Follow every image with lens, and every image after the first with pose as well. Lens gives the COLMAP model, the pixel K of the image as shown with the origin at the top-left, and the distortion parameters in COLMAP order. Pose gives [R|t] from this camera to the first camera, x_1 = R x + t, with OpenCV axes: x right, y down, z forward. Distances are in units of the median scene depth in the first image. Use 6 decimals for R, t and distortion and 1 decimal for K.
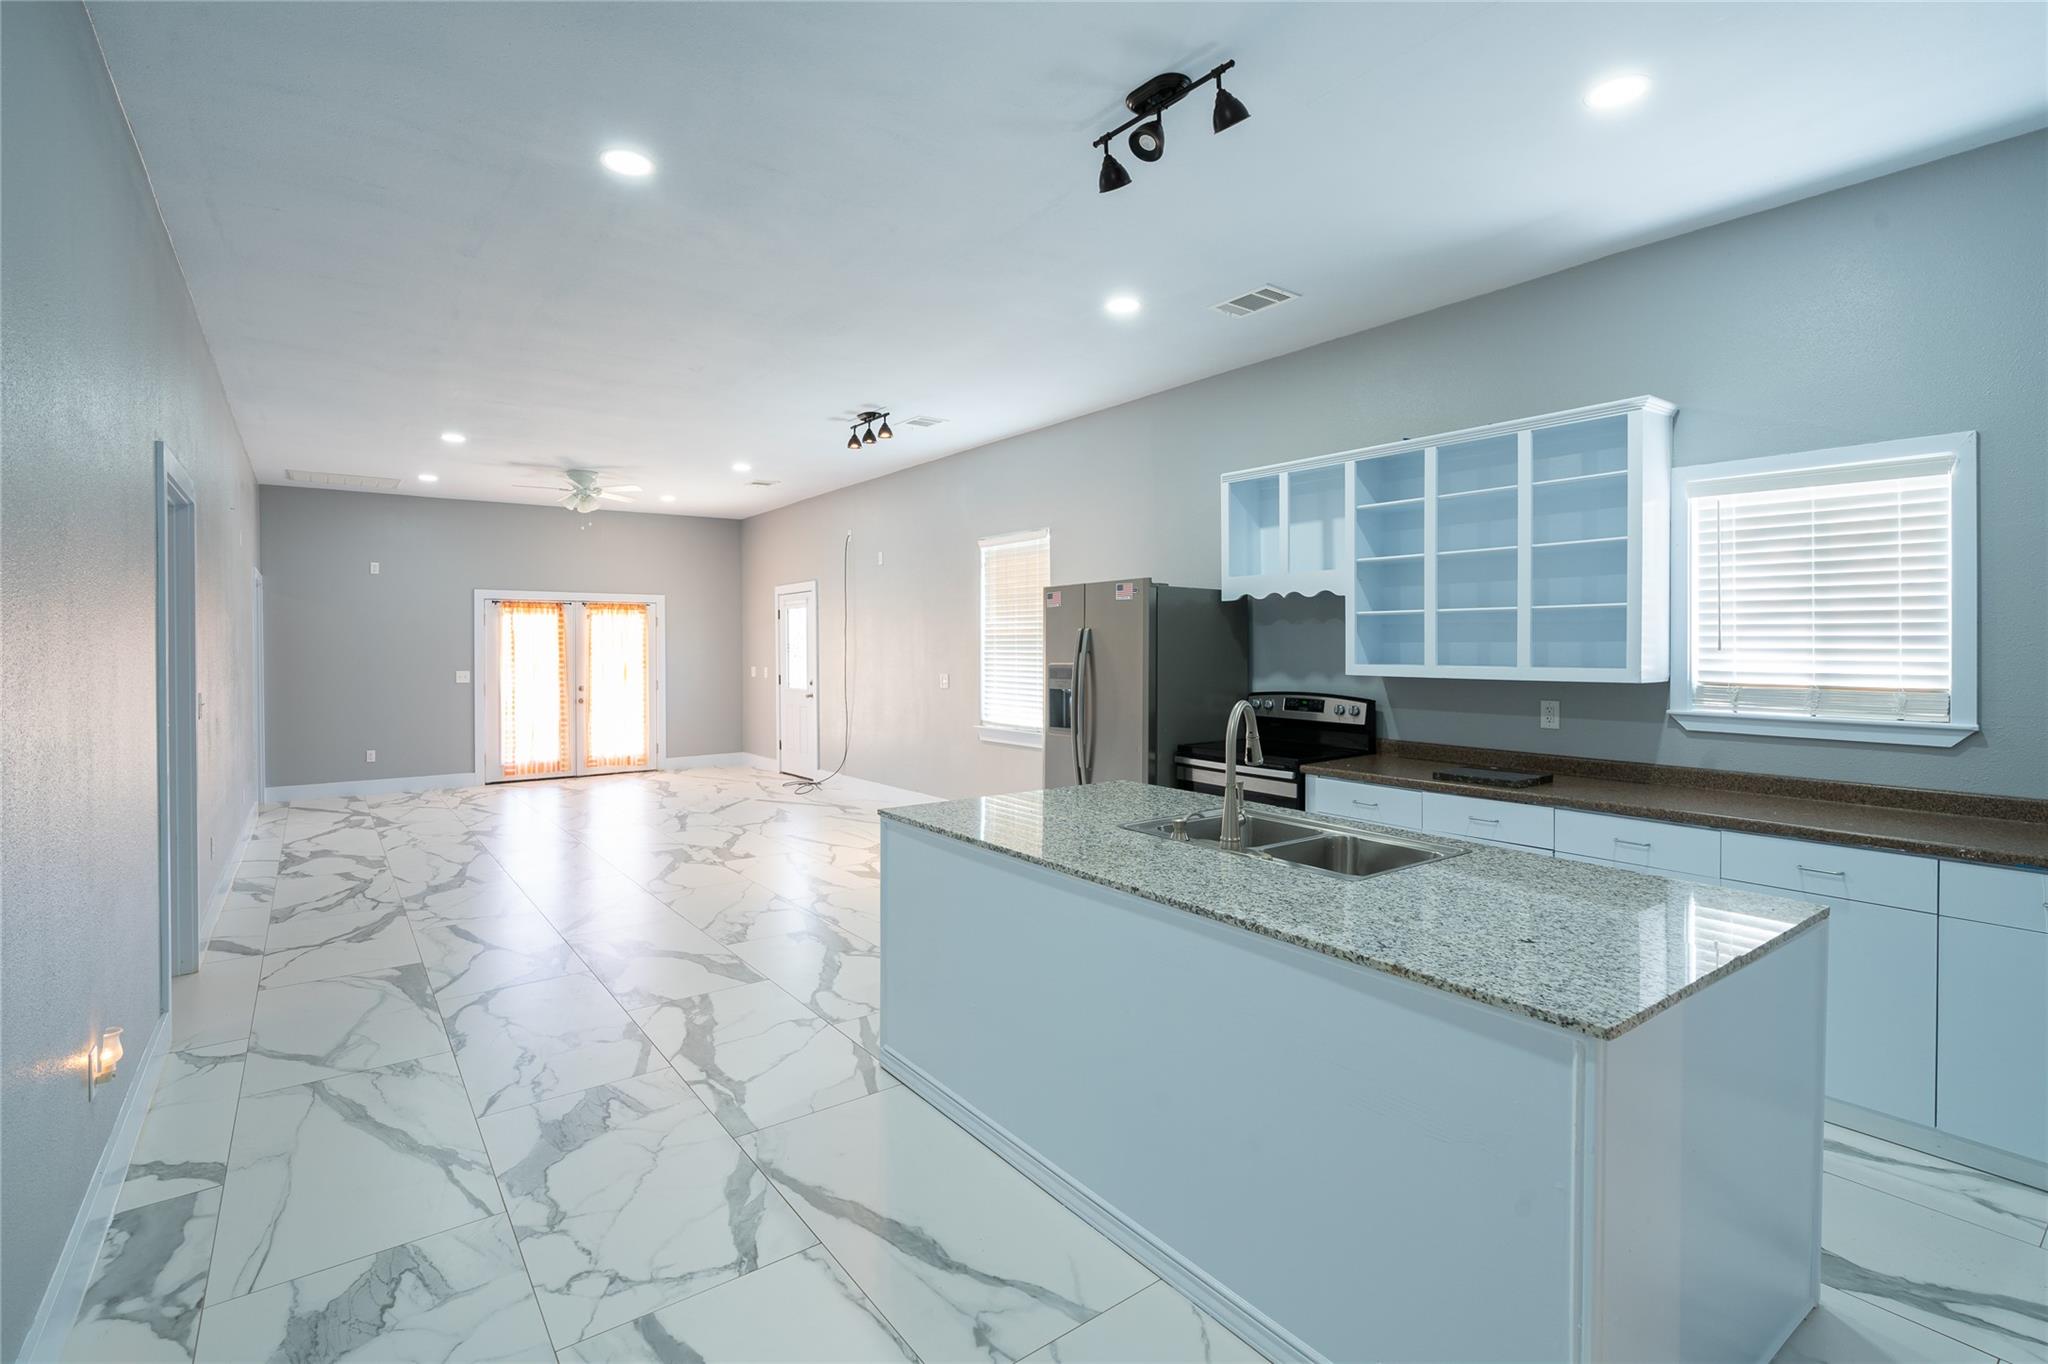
lens RADIAL K [[942.8, 0, 1031.9], [0, 942.8, 645.8], [0, 0, 1]] dist [-0.010583, 0.001961]
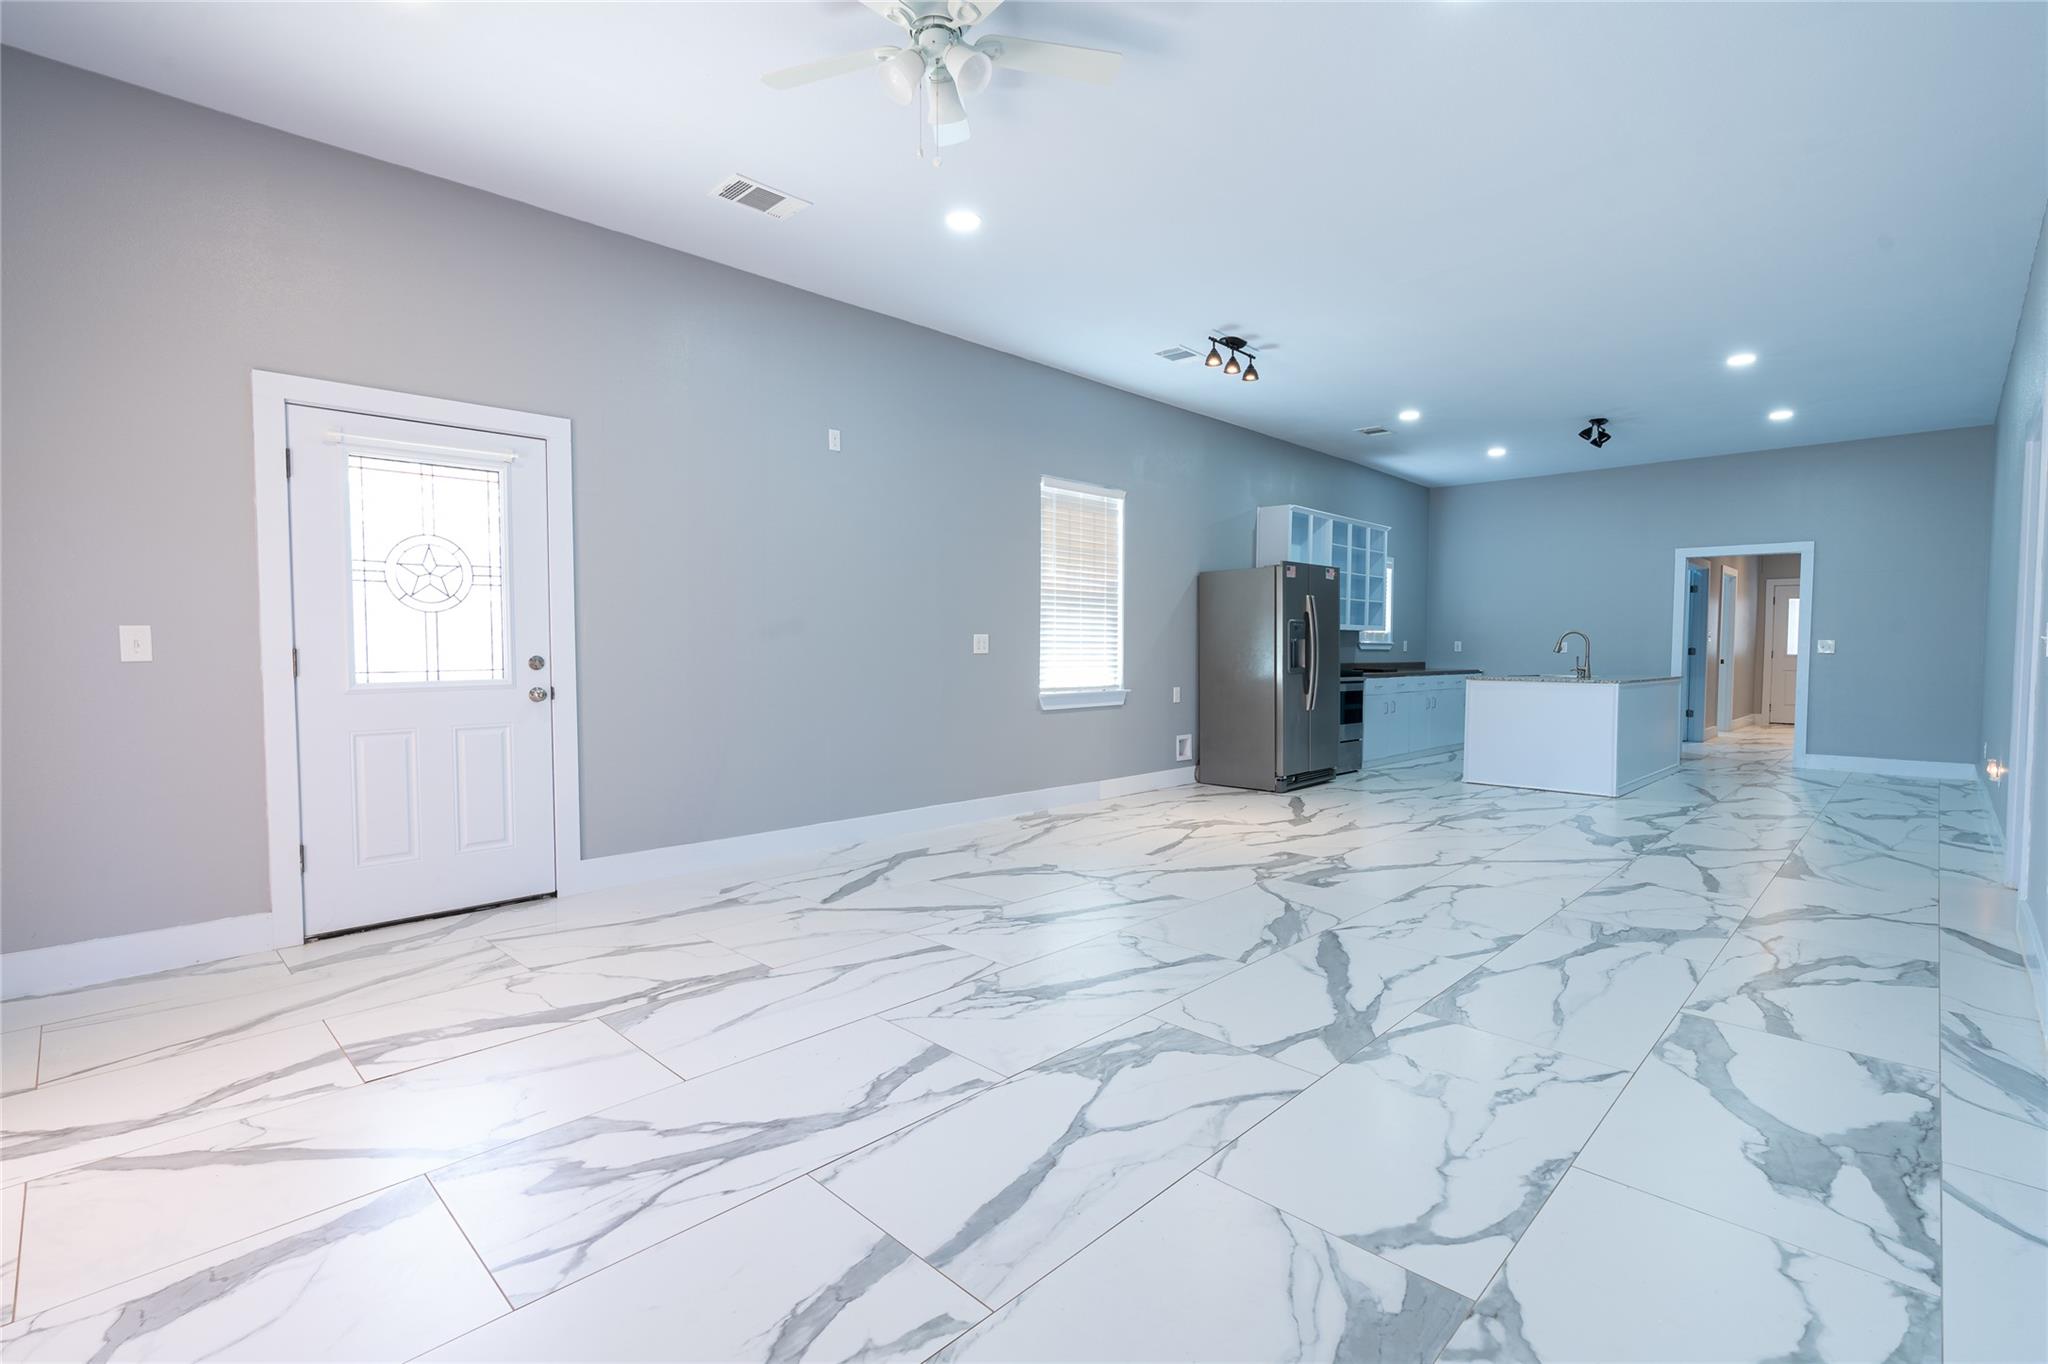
lens RADIAL K [[942.8, 0, 1014.1], [0, 942.8, 683.2], [0, 0, 1]] dist [-0.010583, 0.001961]
pose [[-0.139463, -0.037067, 0.989533, -0.672089], [-0.002585, 0.999309, 0.037069, 0.032361], [-0.990224, 0.002612, -0.139462, 0.854018]]
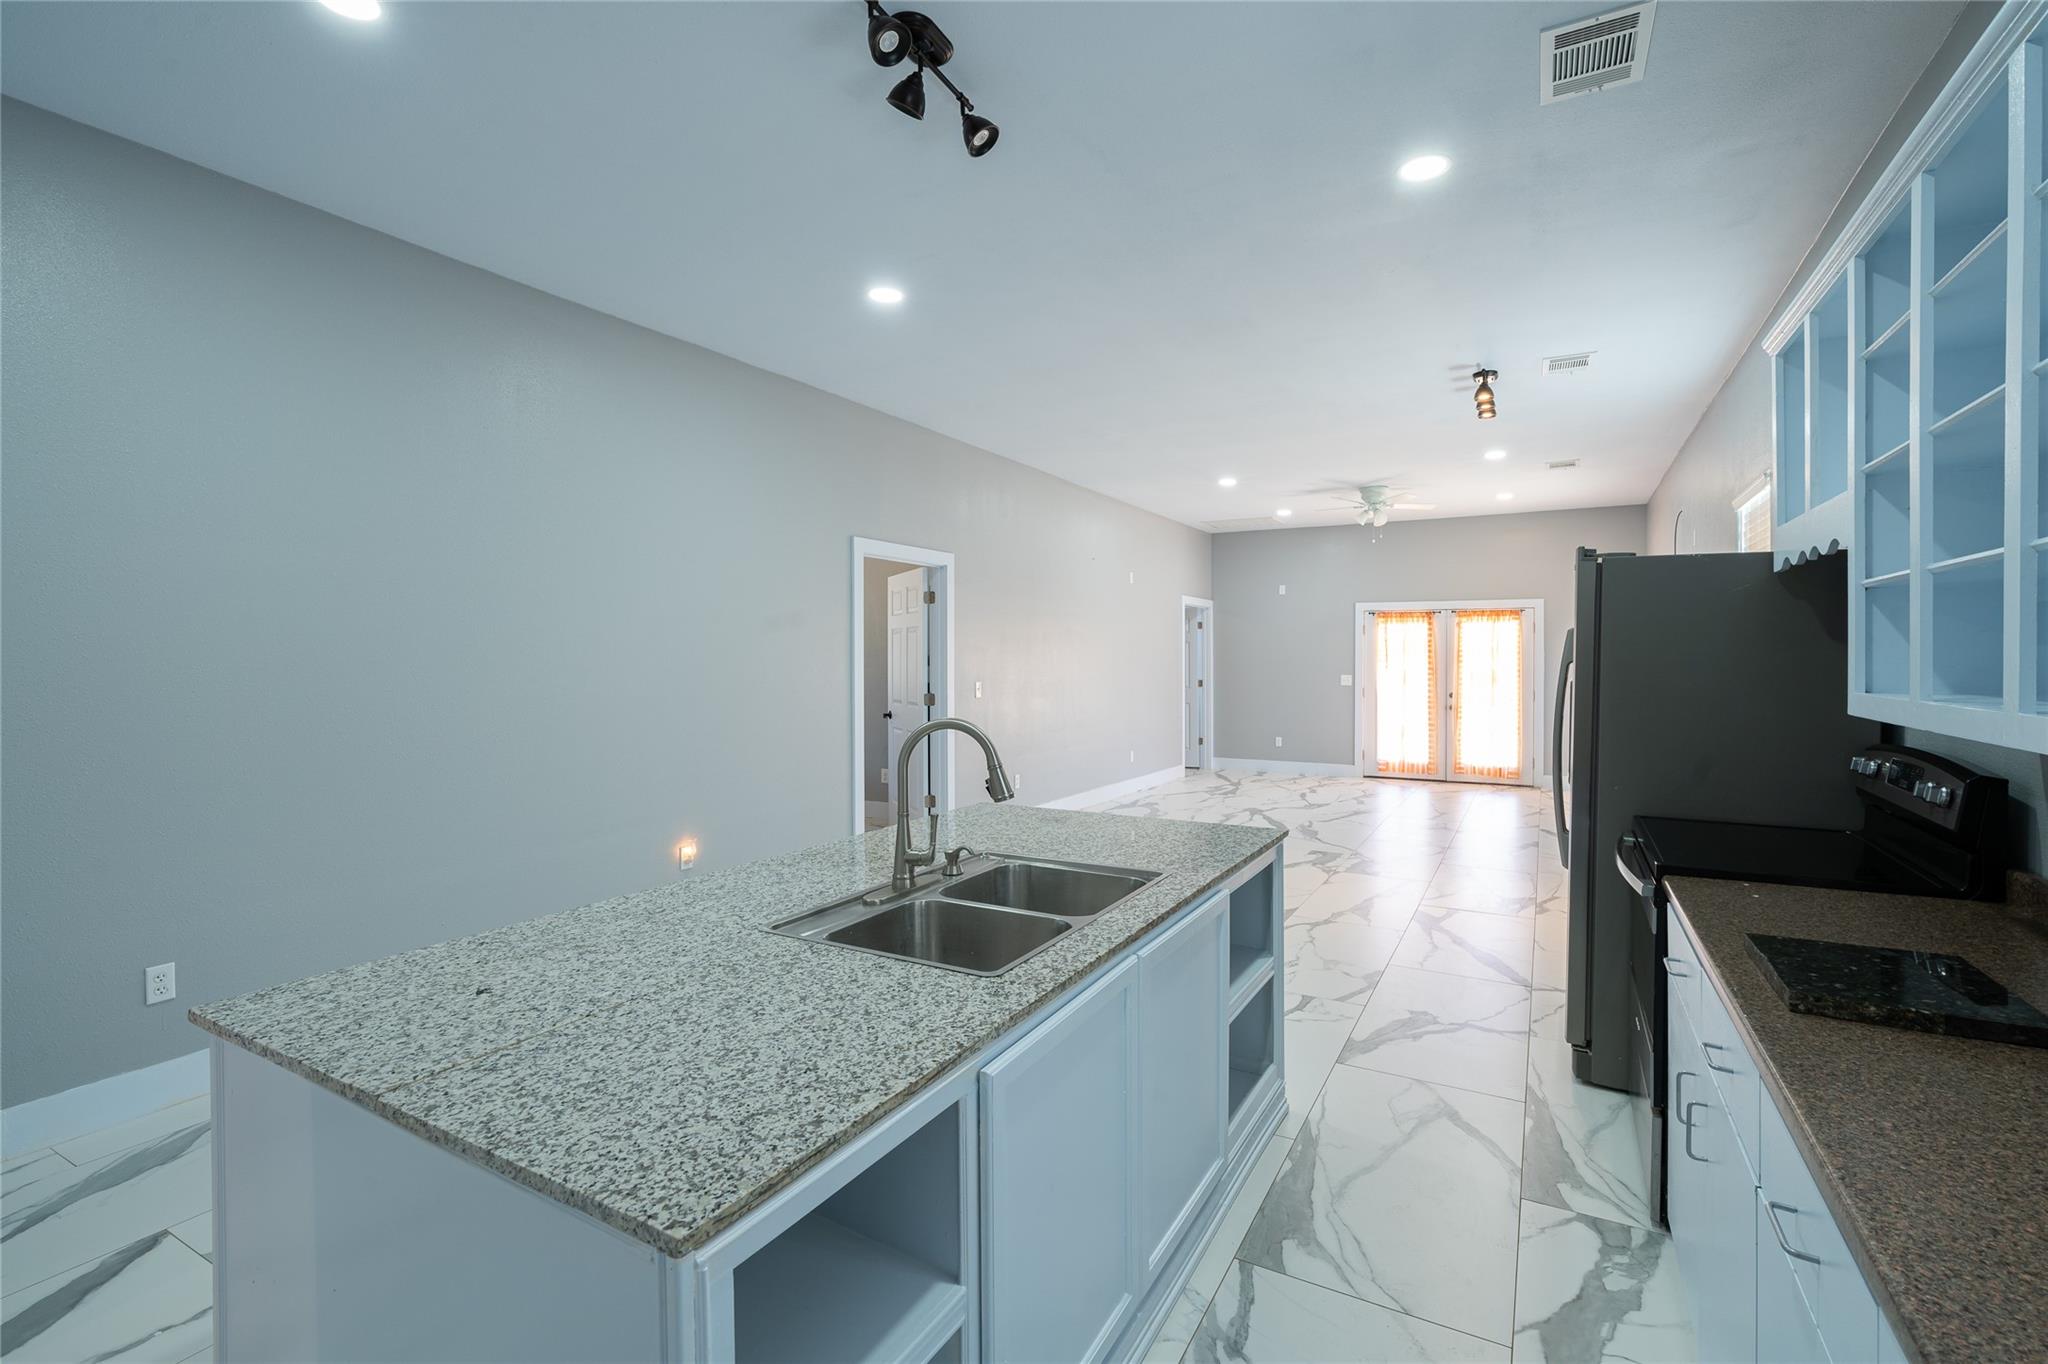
lens RADIAL K [[942.8, 0, 1059.4], [0, 942.8, 664.1], [0, 0, 1]] dist [-0.010583, 0.001961]
pose [[0.413343, 0.012226, -0.910493, 0.282501], [-0.002087, 0.999920, 0.012479, -0.000082], [0.910573, -0.003258, 0.413335, 0.207718]]
